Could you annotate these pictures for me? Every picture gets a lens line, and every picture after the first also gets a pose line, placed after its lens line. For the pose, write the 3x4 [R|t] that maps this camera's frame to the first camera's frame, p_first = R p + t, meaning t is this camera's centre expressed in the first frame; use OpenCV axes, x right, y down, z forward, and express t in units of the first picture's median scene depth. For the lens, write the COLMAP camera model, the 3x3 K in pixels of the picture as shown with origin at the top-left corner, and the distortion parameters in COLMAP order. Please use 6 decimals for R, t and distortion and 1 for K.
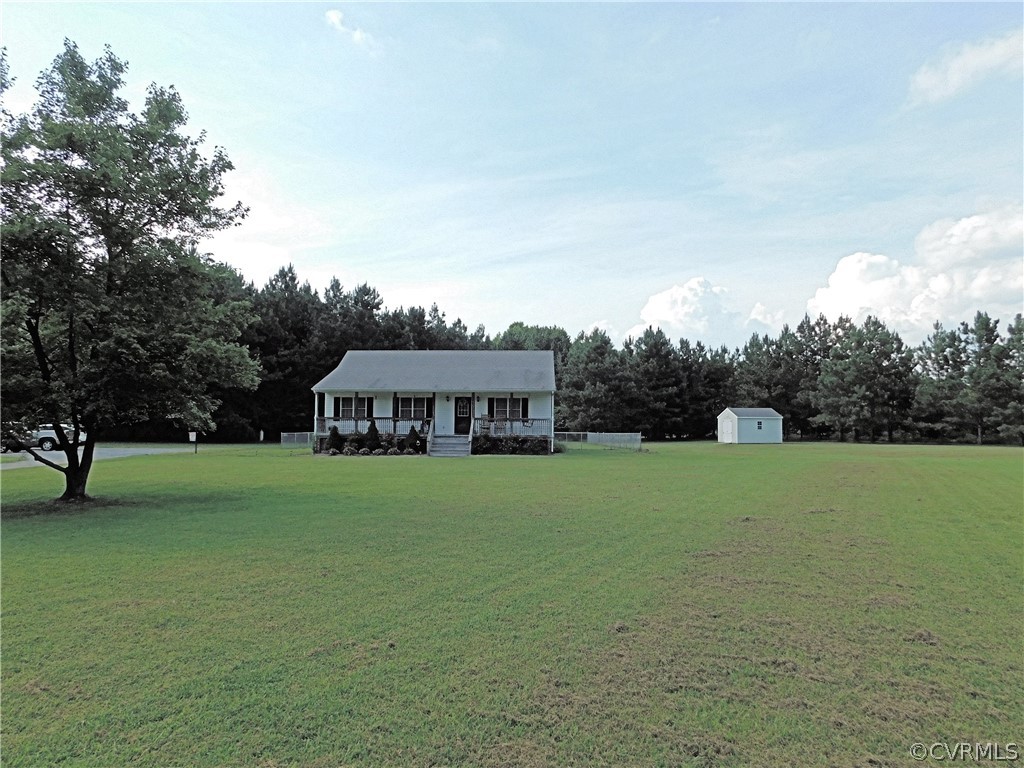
lens RADIAL K [[684.7, 0, 512.0], [0, 684.7, 384.0], [0, 0, 1]] dist [-0.089998, 0.111808]
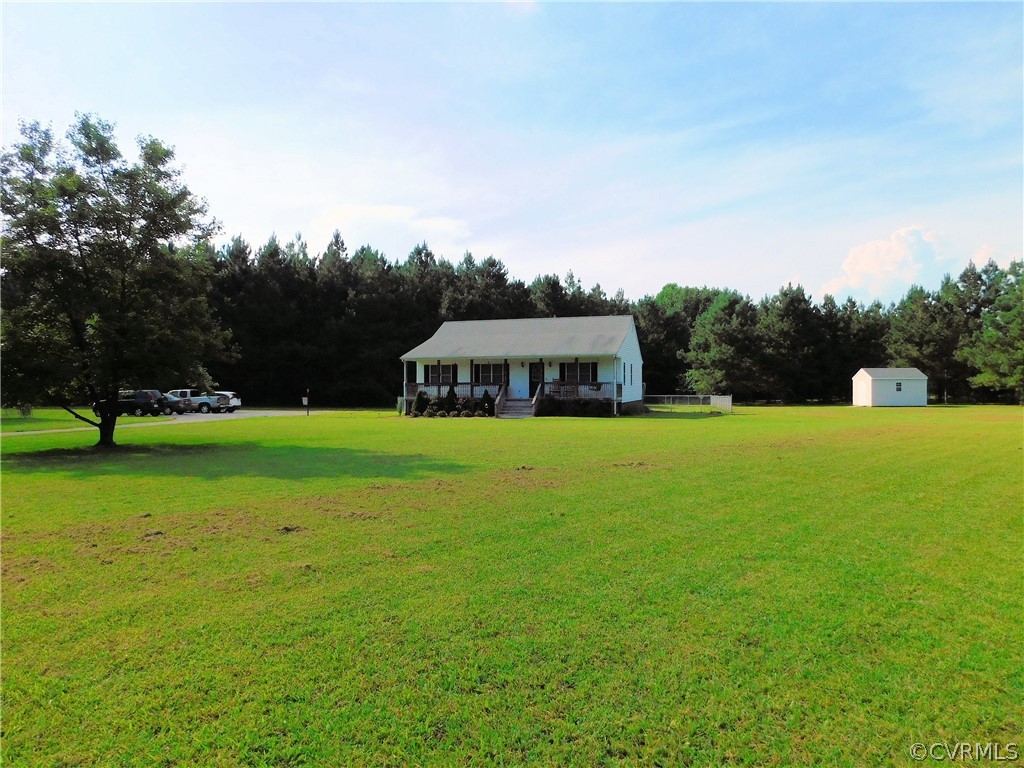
lens RADIAL K [[684.7, 0, 512.0], [0, 684.7, 384.0], [0, 0, 1]] dist [-0.089998, 0.111808]
pose [[0.962139, -0.010204, -0.272367, 0.108921], [0.024601, 0.998471, 0.049496, -0.000895], [0.271446, -0.054323, 0.960920, -0.020145]]
